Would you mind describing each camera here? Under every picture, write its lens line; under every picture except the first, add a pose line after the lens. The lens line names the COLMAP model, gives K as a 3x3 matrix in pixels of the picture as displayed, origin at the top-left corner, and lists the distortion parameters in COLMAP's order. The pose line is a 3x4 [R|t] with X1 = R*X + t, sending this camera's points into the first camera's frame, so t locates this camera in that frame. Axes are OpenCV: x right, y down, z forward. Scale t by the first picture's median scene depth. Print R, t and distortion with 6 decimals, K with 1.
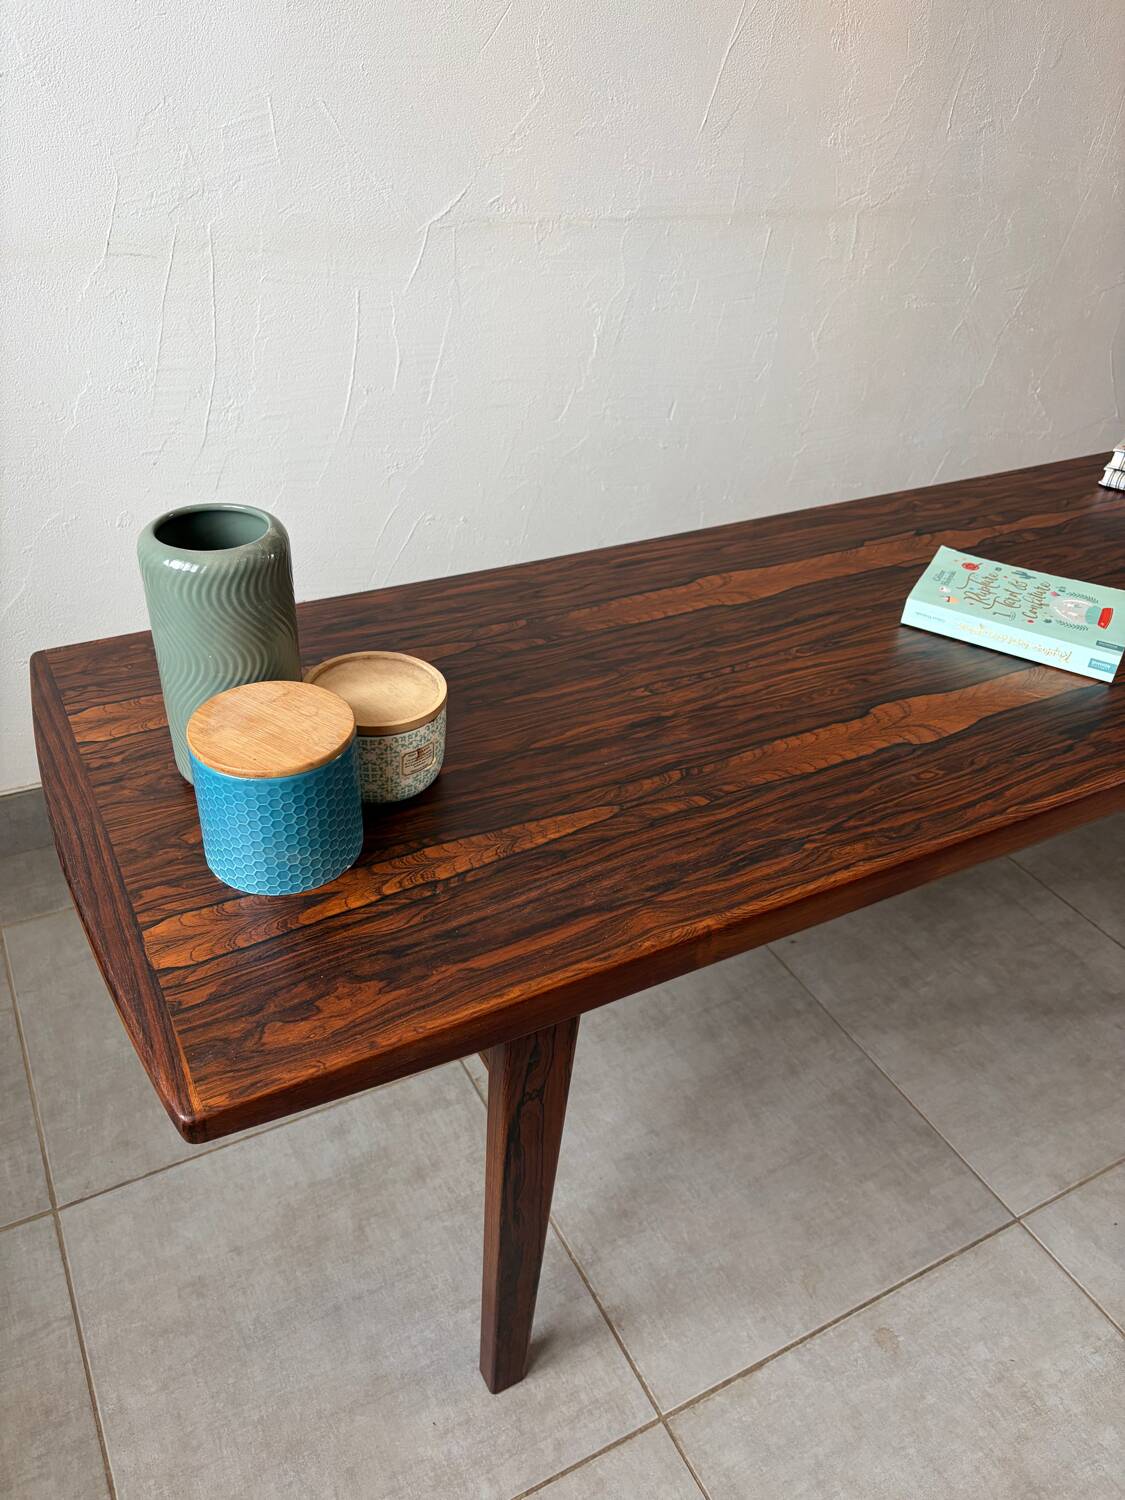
lens RADIAL K [[1134.3, 0, 558.7], [0, 1134.3, 755.9], [0, 0, 1]] dist [0.057256, -0.063299]
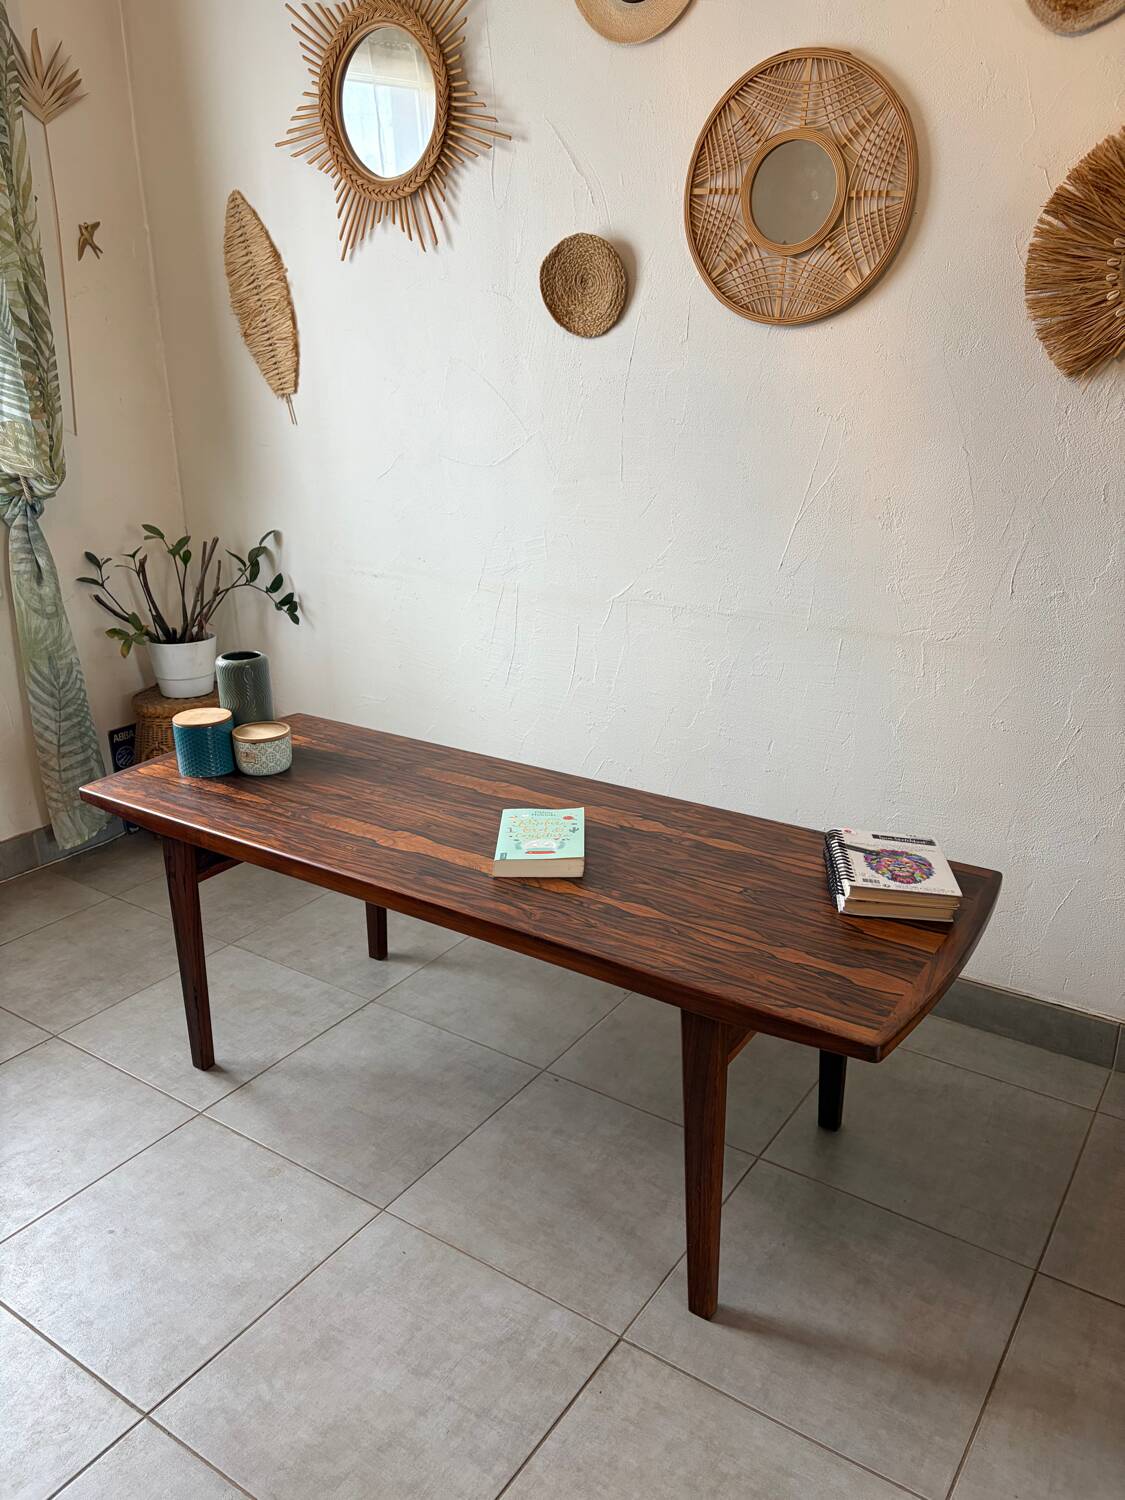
lens RADIAL K [[1132.5, 0, 562.5], [0, 1132.5, 750.0], [0, 0, 1]] dist [0.056329, -0.060430]
pose [[0.462140, 0.236734, -0.854625, 1.889263], [-0.485486, 0.874006, -0.020425, -0.239739], [0.742112, 0.424347, 0.518844, 0.158040]]
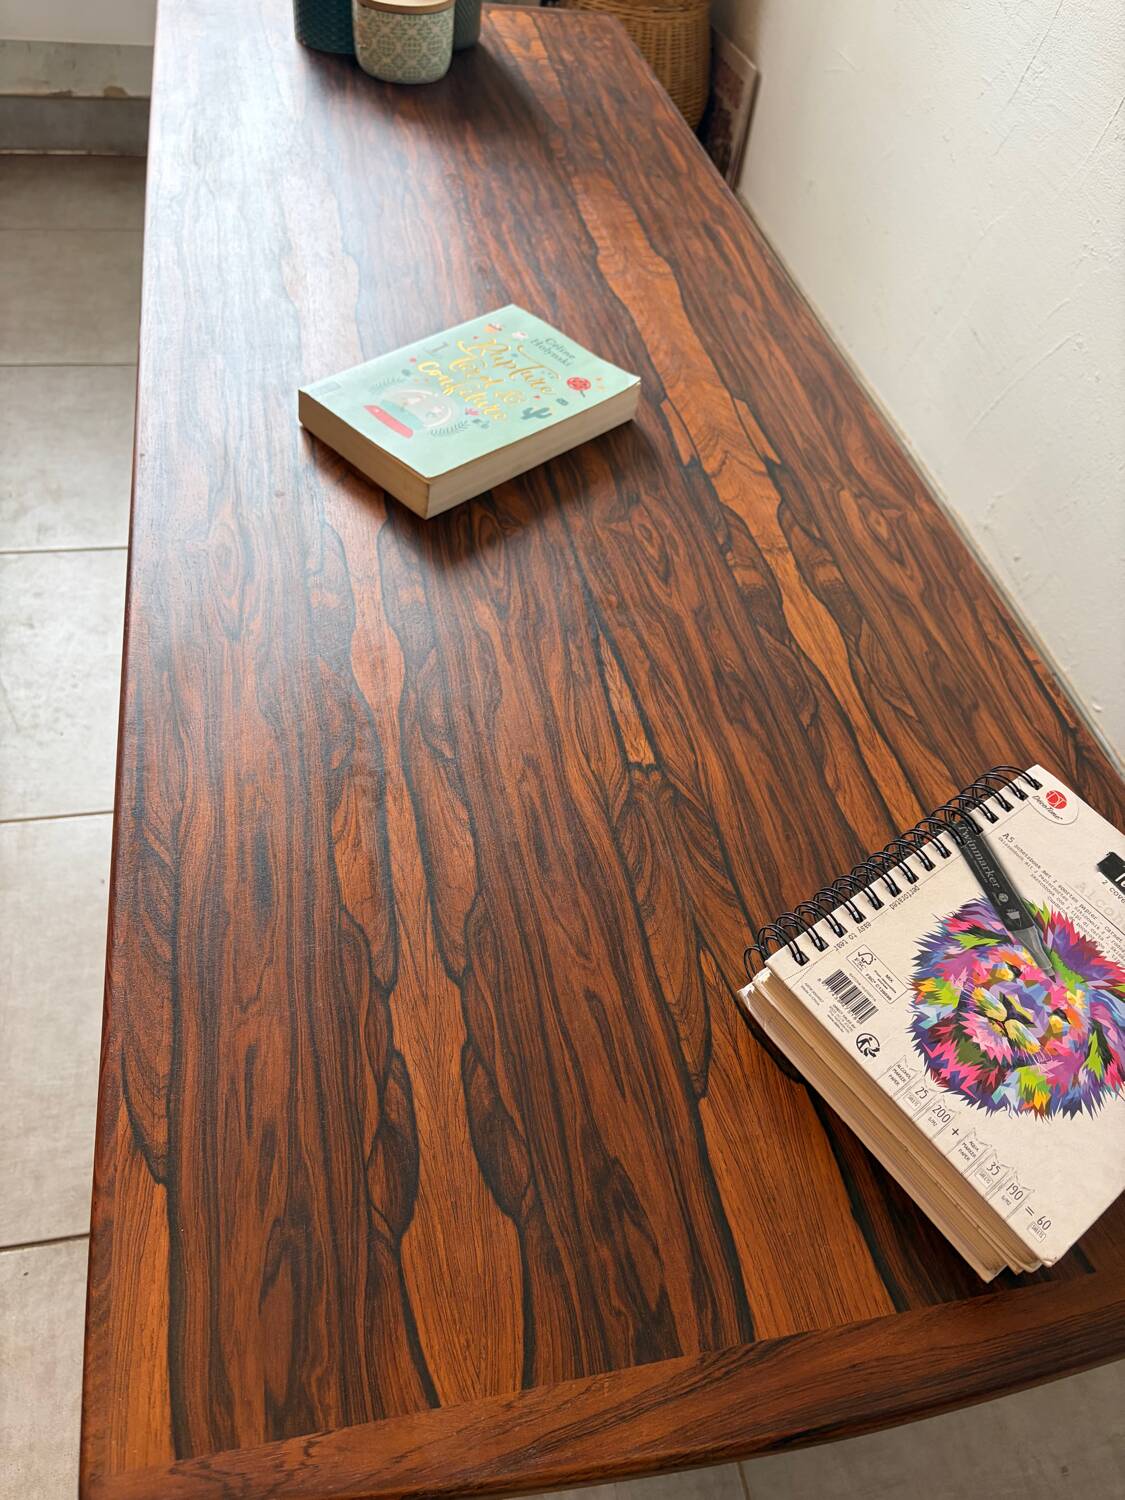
lens RADIAL K [[1147.2, 0, 560.0], [0, 1147.2, 758.8], [0, 0, 1]] dist [0.059133, -0.091252]
pose [[-0.280688, 0.666961, -0.690201, 1.118042], [-0.644505, 0.401888, 0.650461, -0.584967], [0.711215, 0.627415, 0.317055, 1.030201]]
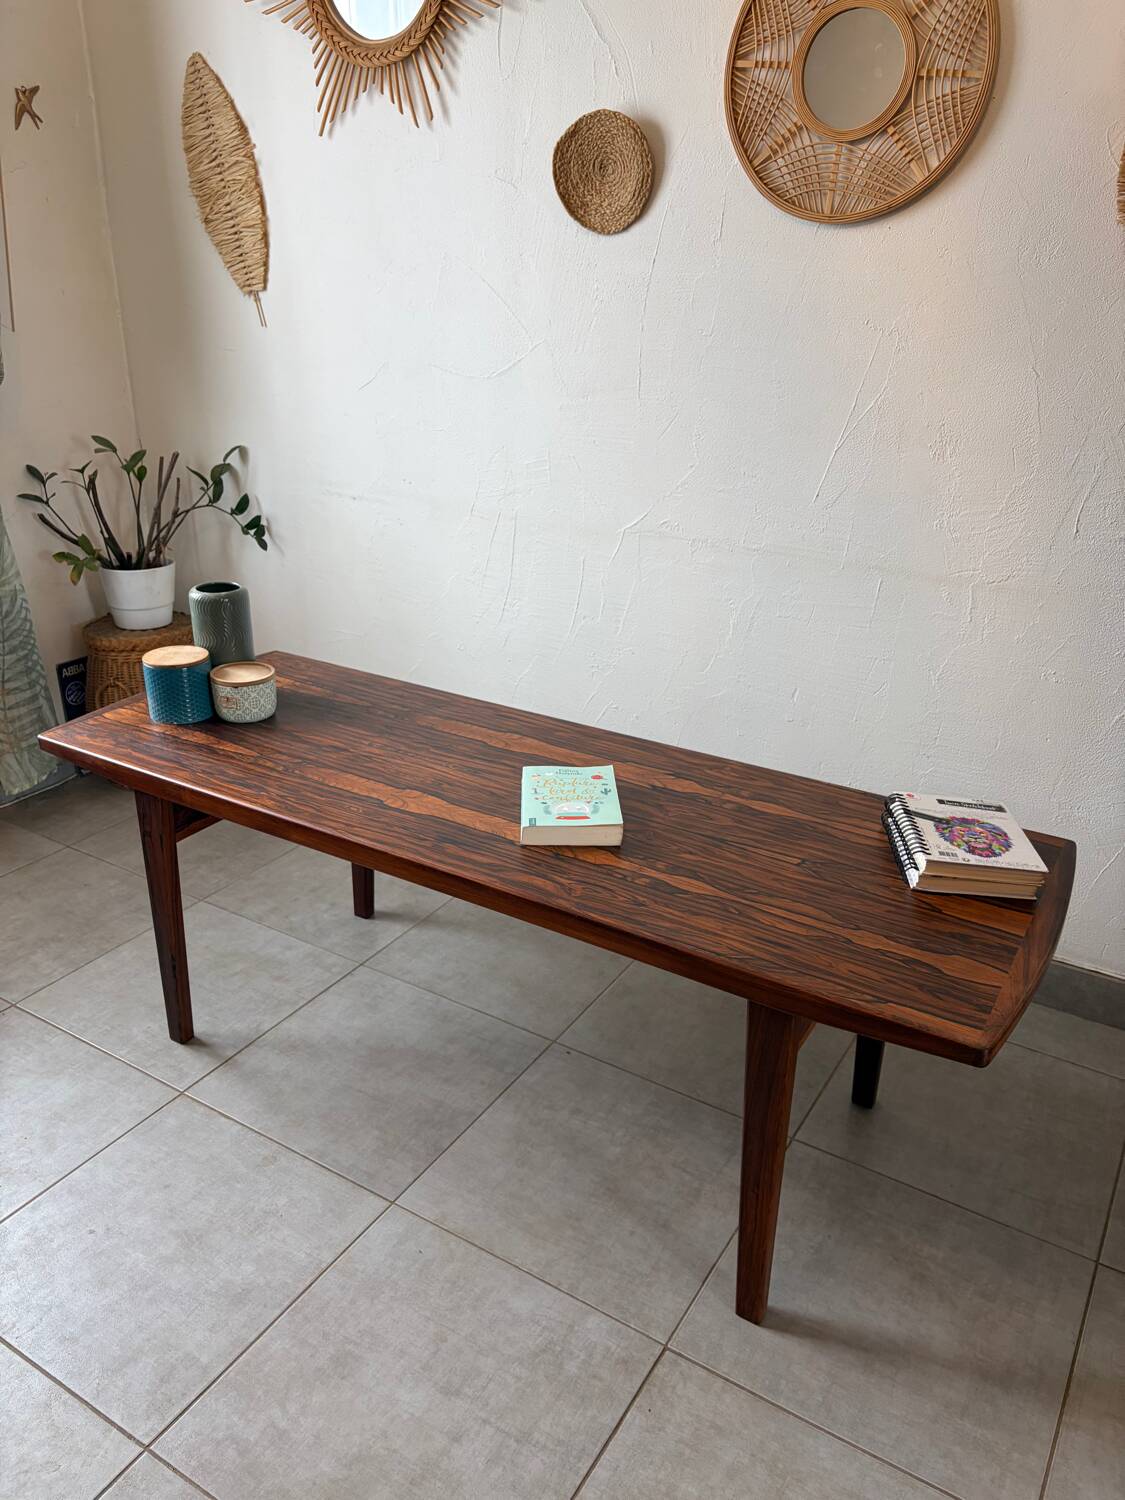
lens RADIAL K [[1134.3, 0, 558.7], [0, 1134.3, 755.9], [0, 0, 1]] dist [0.057256, -0.063299]
pose [[0.503428, 0.298751, -0.810746, 1.667857], [-0.493253, 0.869770, 0.014217, -0.209251], [0.709409, 0.392745, 0.585226, 0.140828]]
